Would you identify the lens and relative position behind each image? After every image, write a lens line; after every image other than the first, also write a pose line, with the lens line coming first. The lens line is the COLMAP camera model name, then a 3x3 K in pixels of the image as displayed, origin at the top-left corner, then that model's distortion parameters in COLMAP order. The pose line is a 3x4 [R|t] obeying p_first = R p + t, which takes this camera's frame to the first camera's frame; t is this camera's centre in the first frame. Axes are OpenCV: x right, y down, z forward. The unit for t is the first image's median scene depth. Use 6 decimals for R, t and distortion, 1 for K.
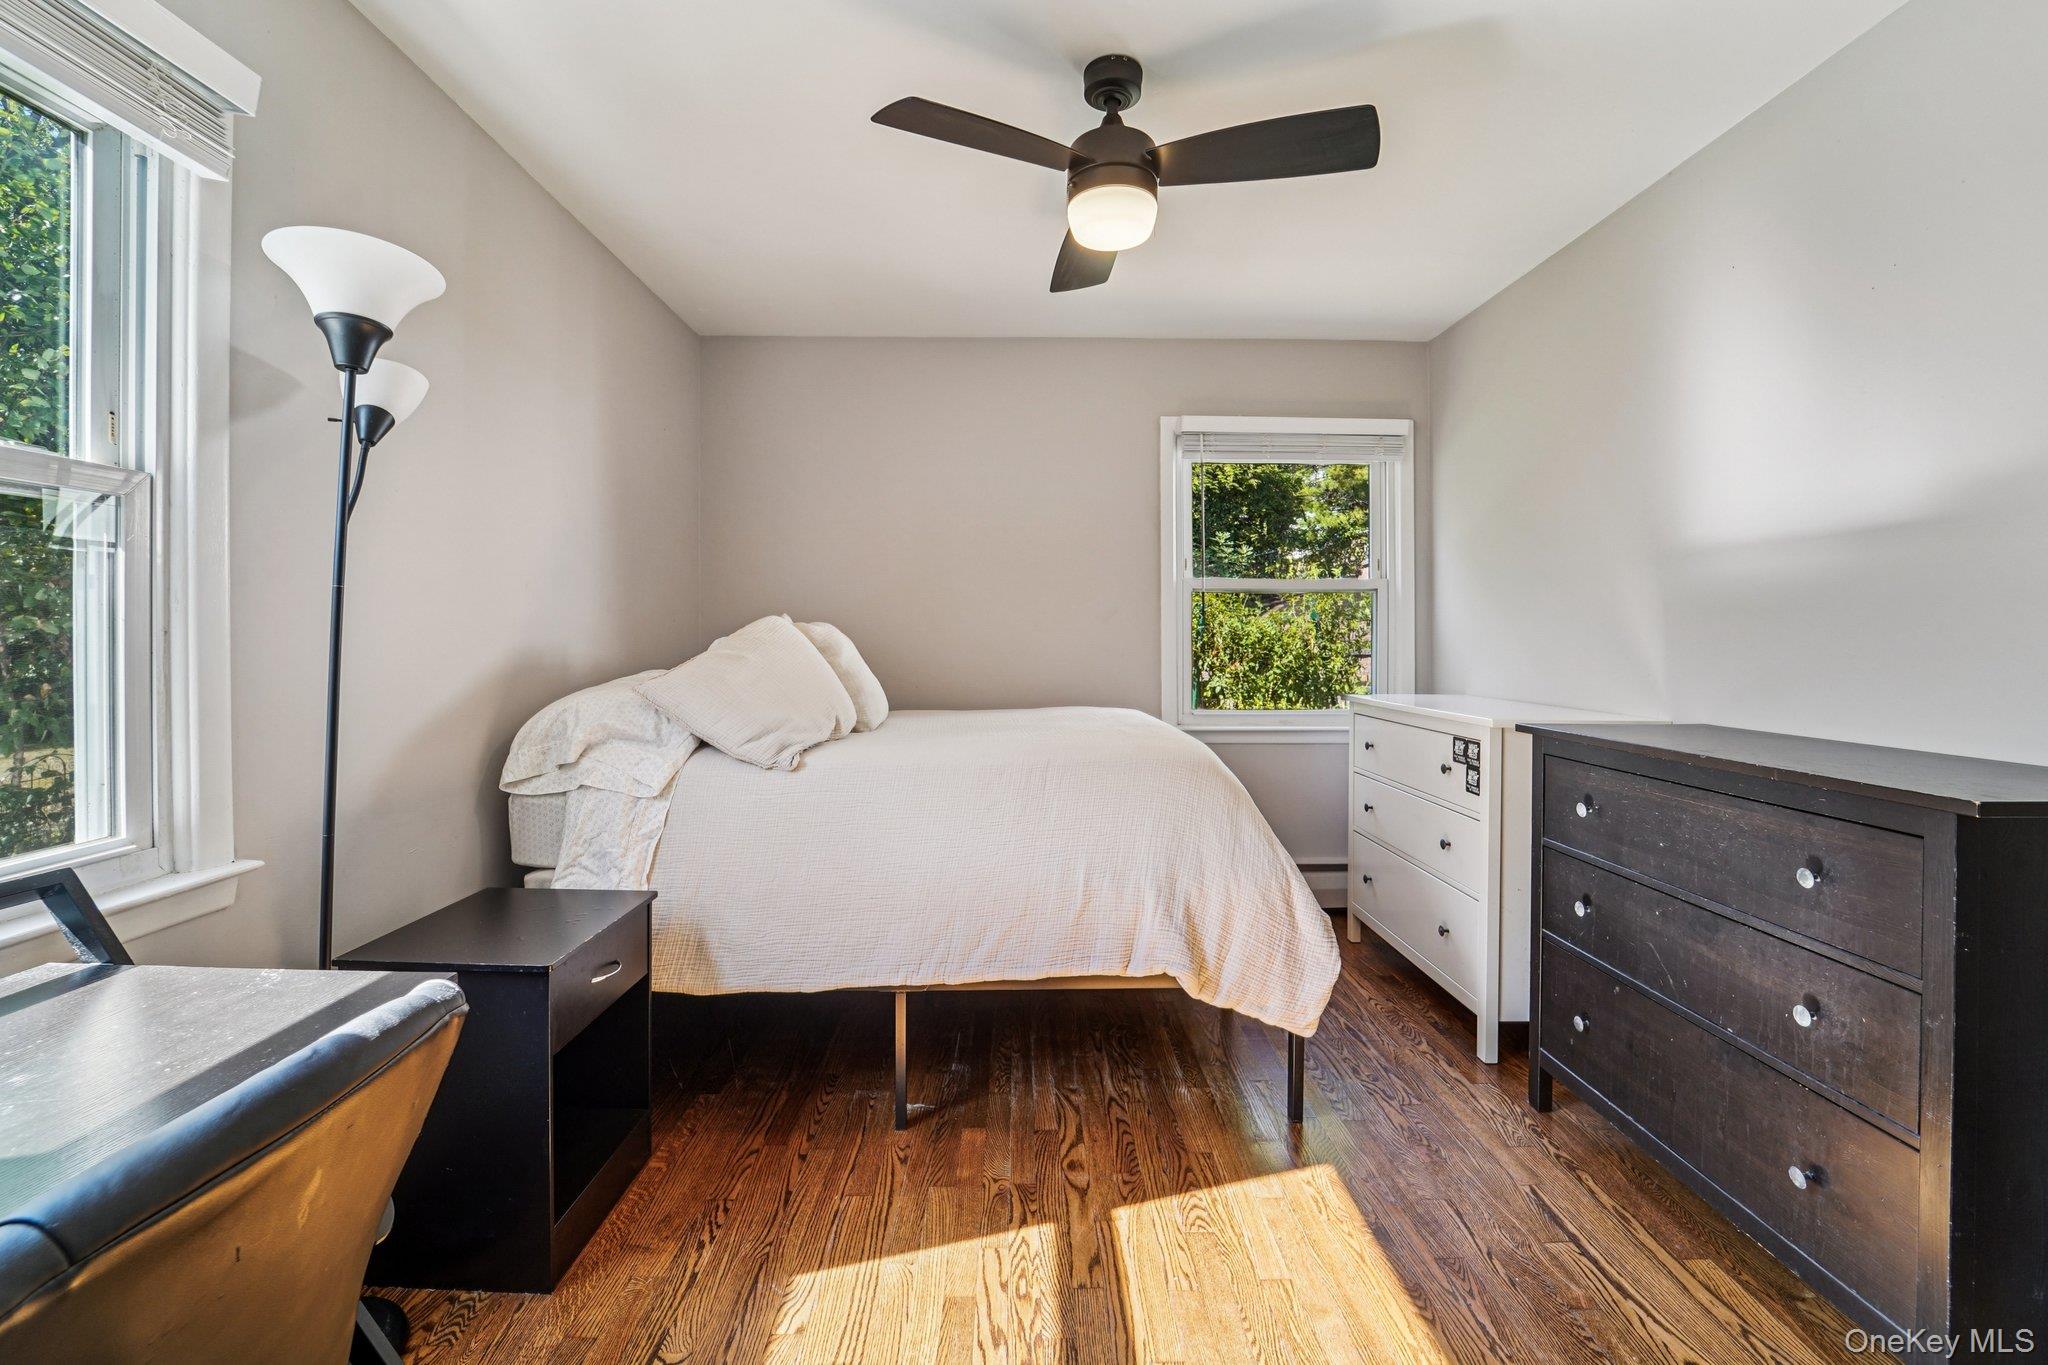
lens RADIAL K [[845.8, 0, 1029.6], [0, 845.8, 641.2], [0, 0, 1]] dist [-0.029416, -0.000136]
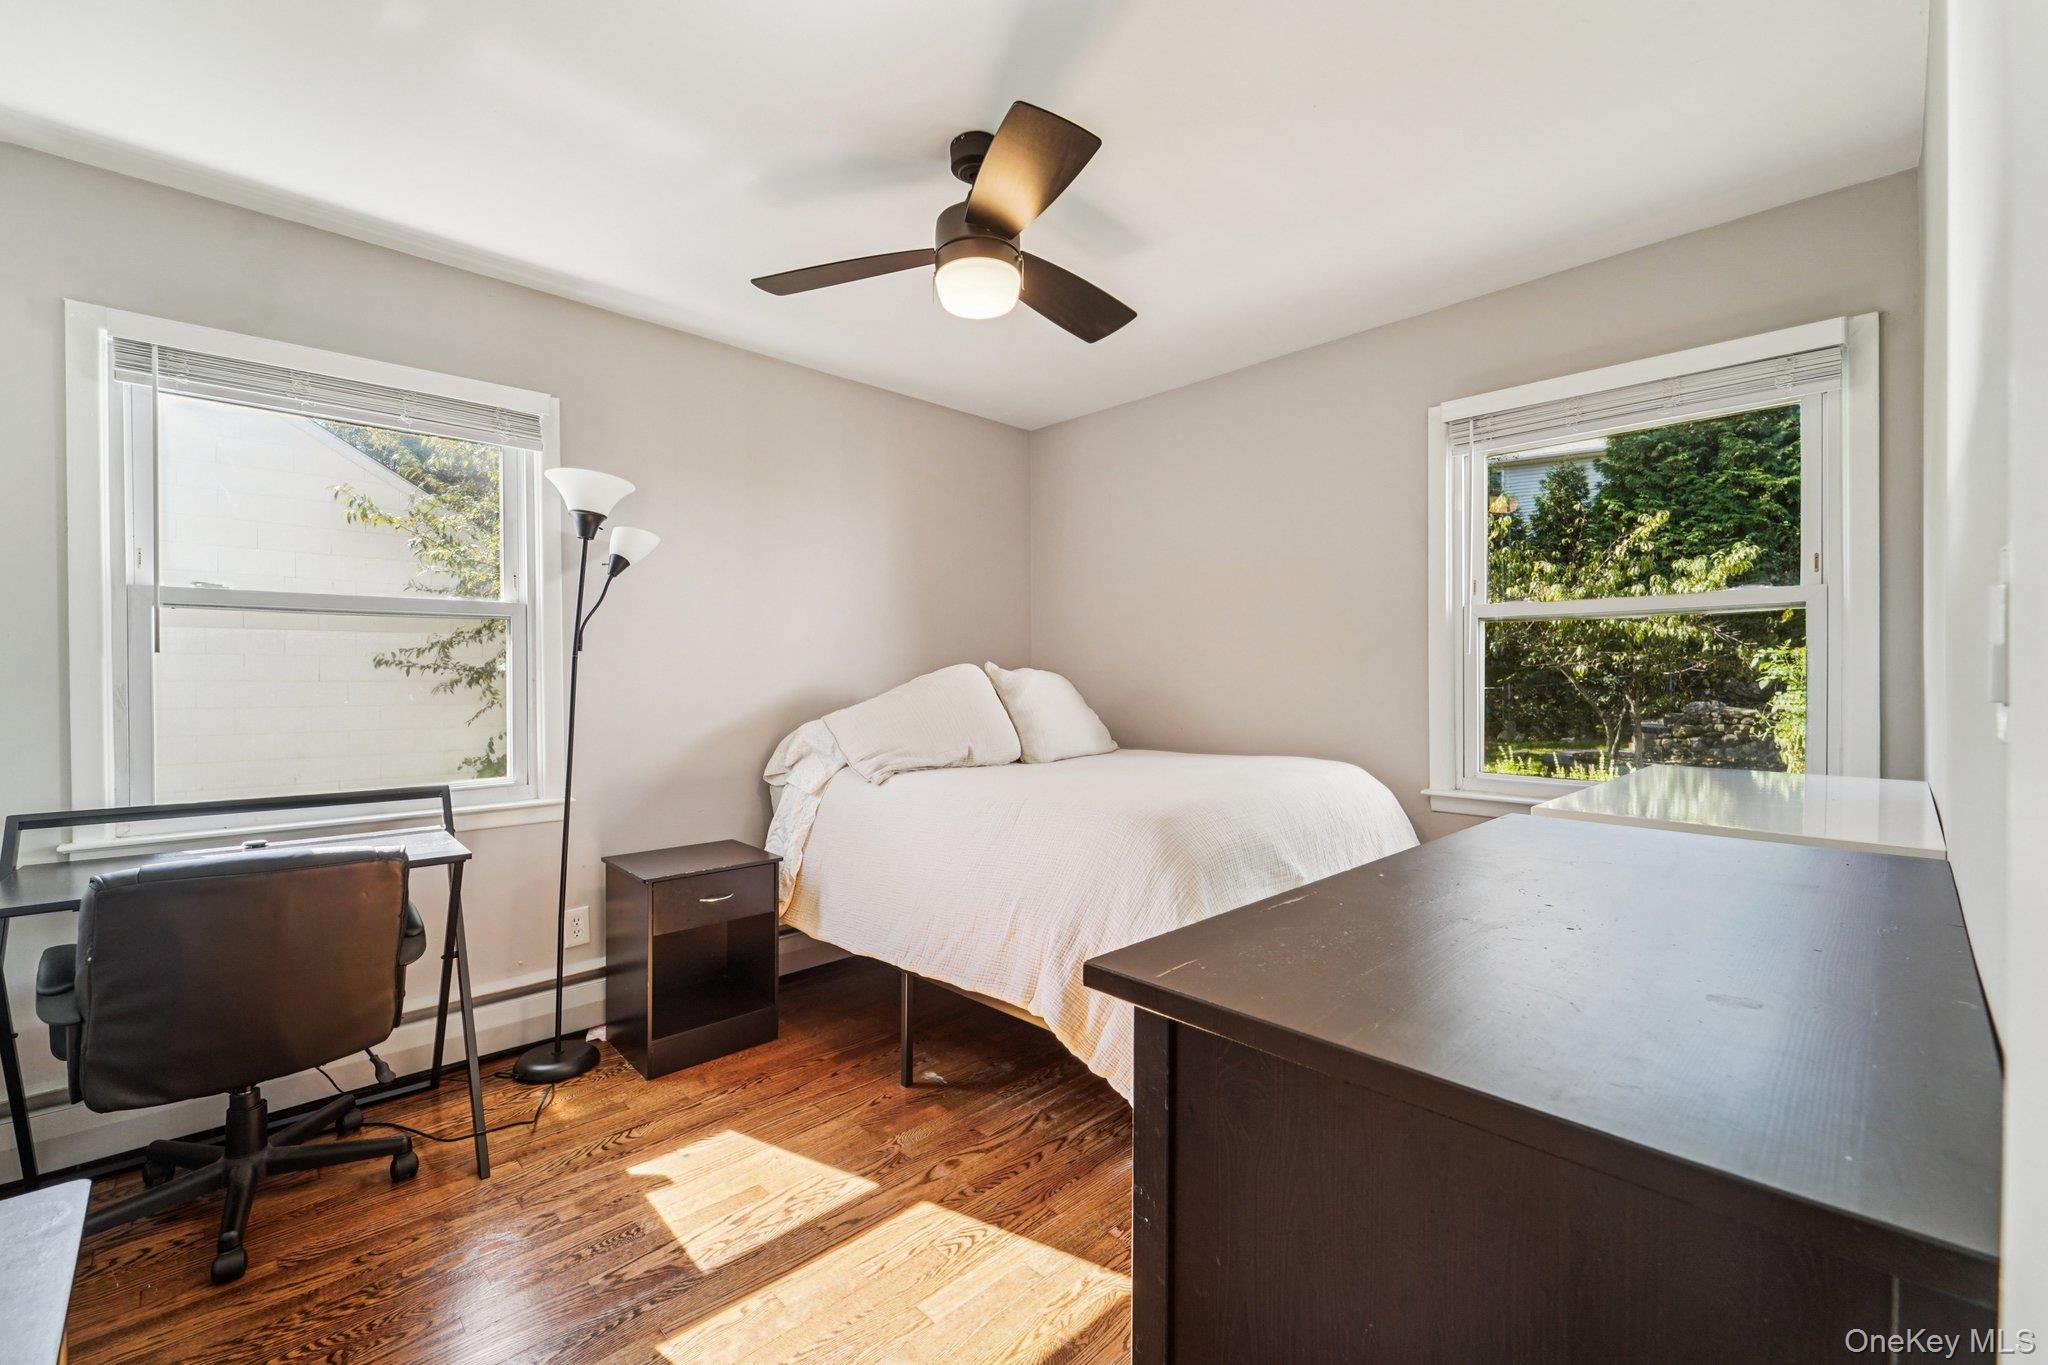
lens RADIAL K [[844.2, 0, 1031.6], [0, 844.2, 684.2], [0, 0, 1]] dist [-0.000669, 0.000012]
pose [[0.688340, 0.005814, -0.725365, 0.868710], [0.001467, 0.999955, 0.009407, -0.015234], [0.725387, -0.007540, 0.688300, 0.291312]]
